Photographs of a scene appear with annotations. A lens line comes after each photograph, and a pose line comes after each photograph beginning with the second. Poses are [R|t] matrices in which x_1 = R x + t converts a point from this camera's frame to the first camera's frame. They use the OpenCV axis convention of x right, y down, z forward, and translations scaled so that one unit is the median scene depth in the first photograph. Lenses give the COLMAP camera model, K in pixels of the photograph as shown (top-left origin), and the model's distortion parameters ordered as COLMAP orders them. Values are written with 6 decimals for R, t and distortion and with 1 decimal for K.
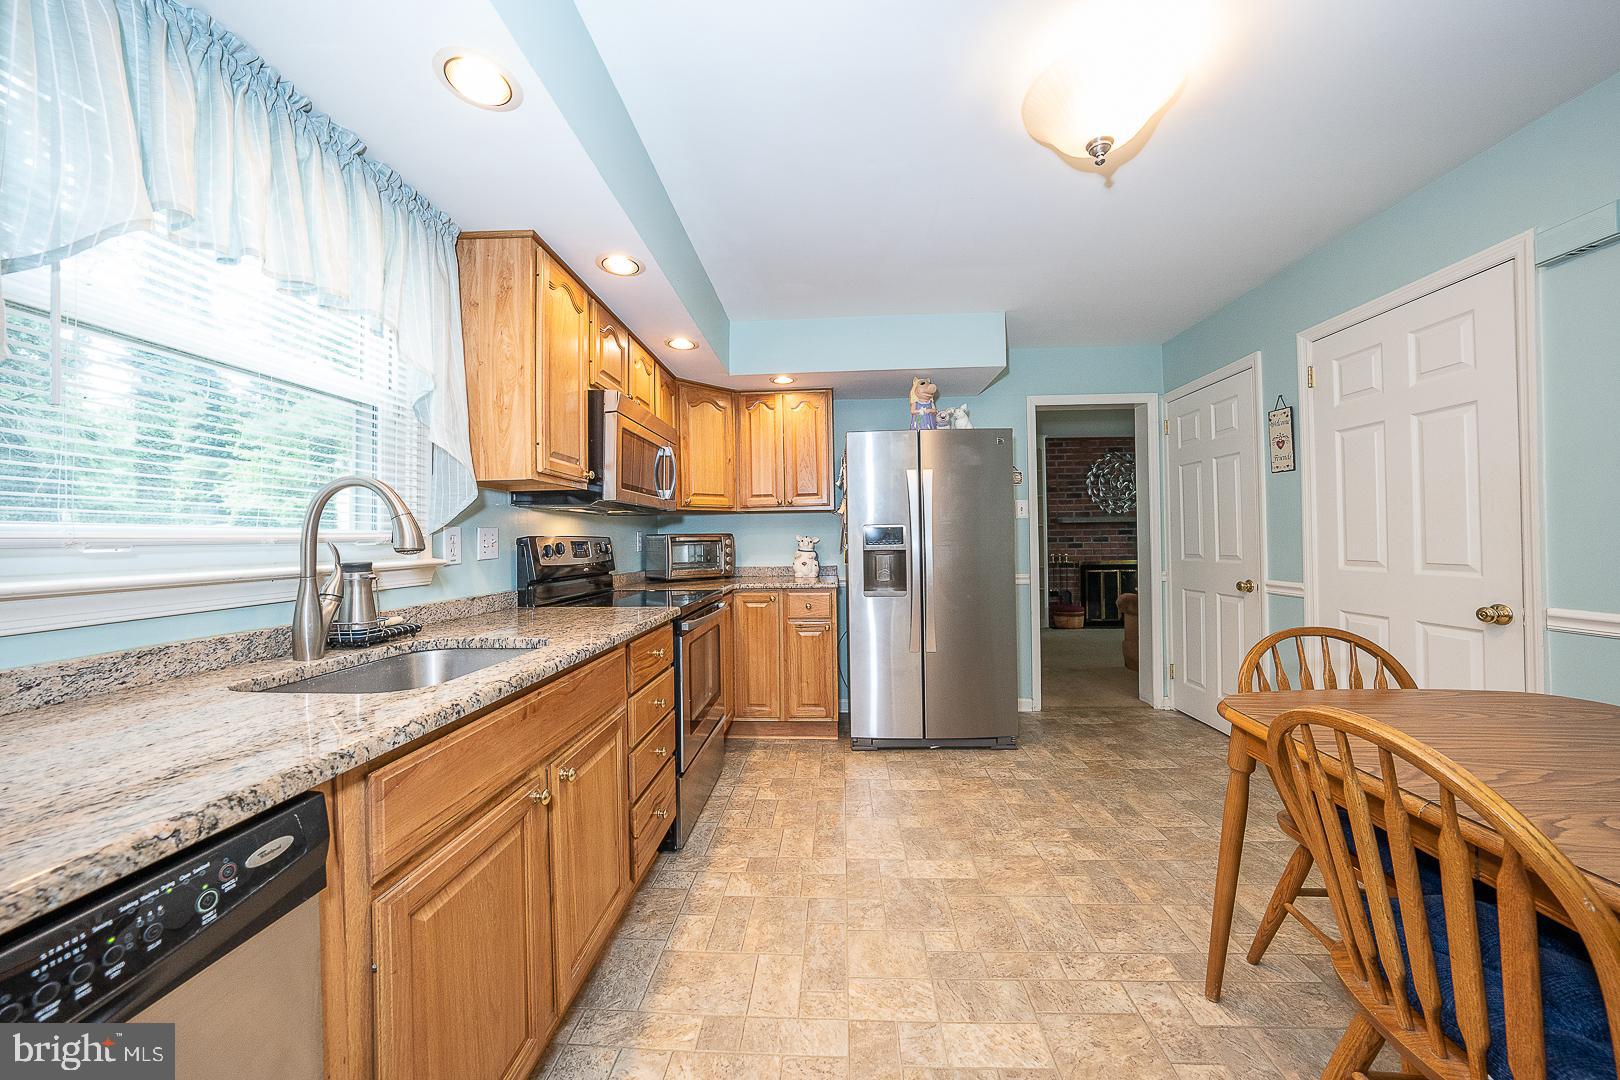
lens RADIAL K [[556.3, 0, 812.2], [0, 556.3, 537.8], [0, 0, 1]] dist [-0.001437, 0.000733]
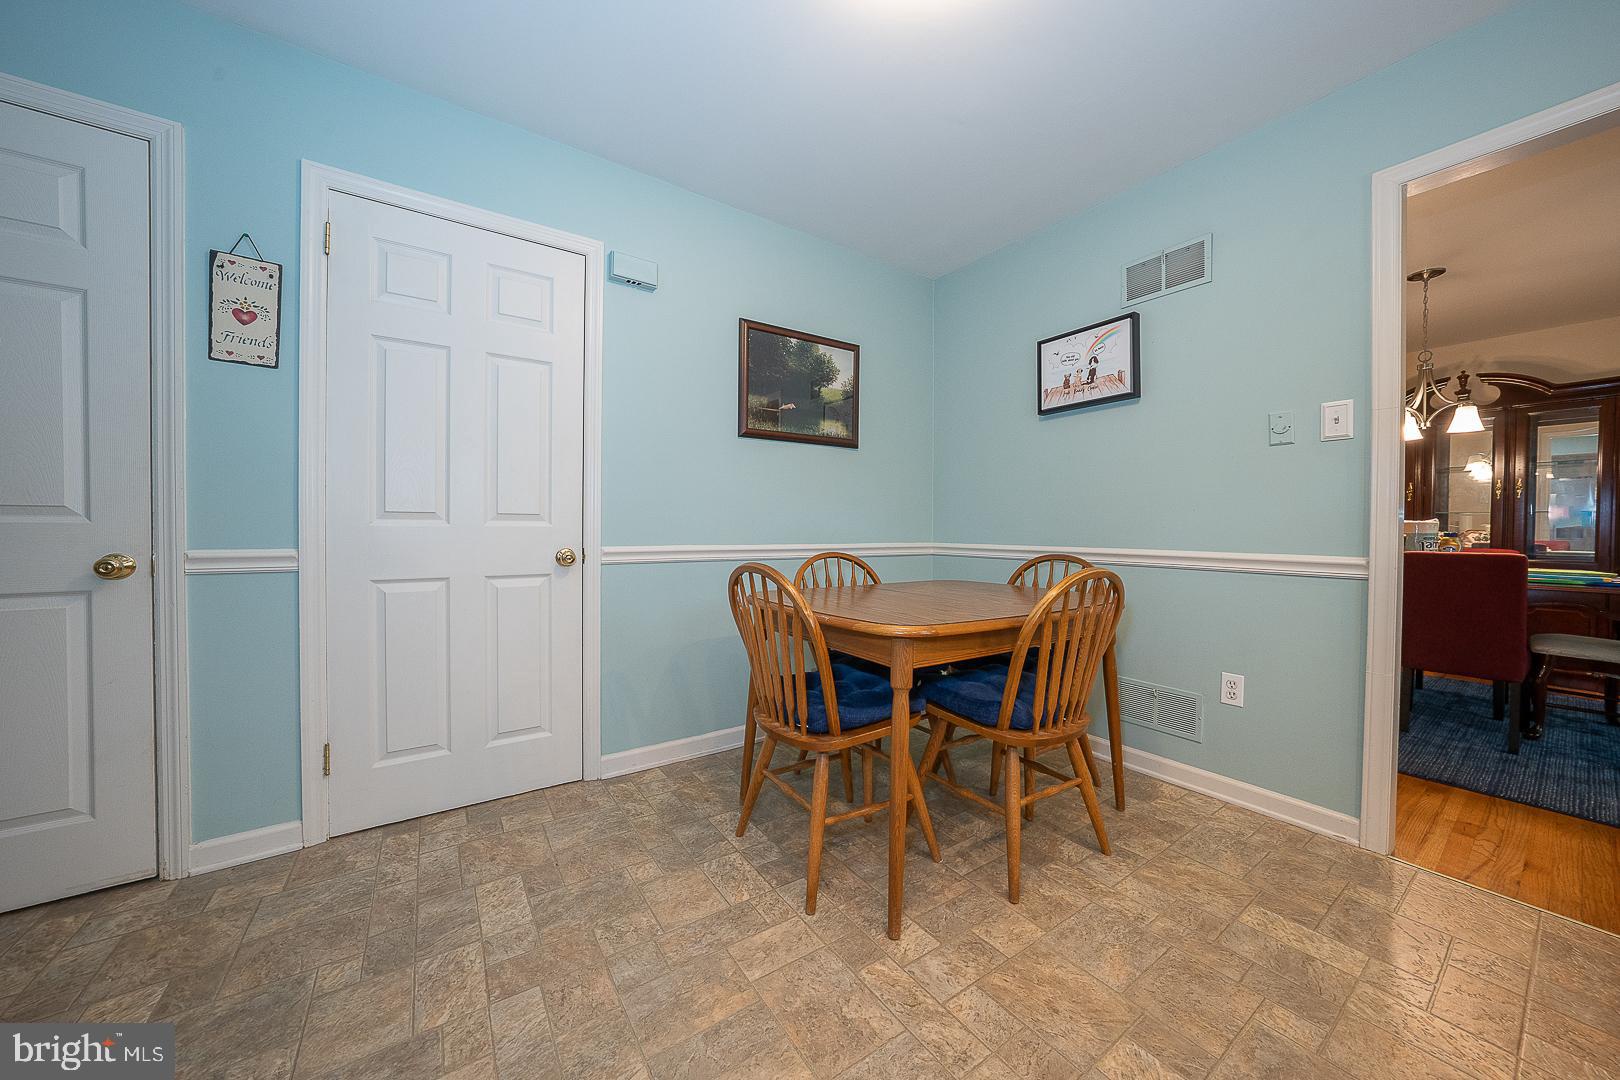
lens RADIAL K [[556.3, 0, 806.0], [0, 556.3, 533.6], [0, 0, 1]] dist [-0.001437, 0.000733]
pose [[-0.601642, 0.008092, 0.798725, 0.016476], [-0.000689, 0.999943, -0.010650, 0.077446], [-0.798766, -0.006958, -0.601602, 0.996874]]
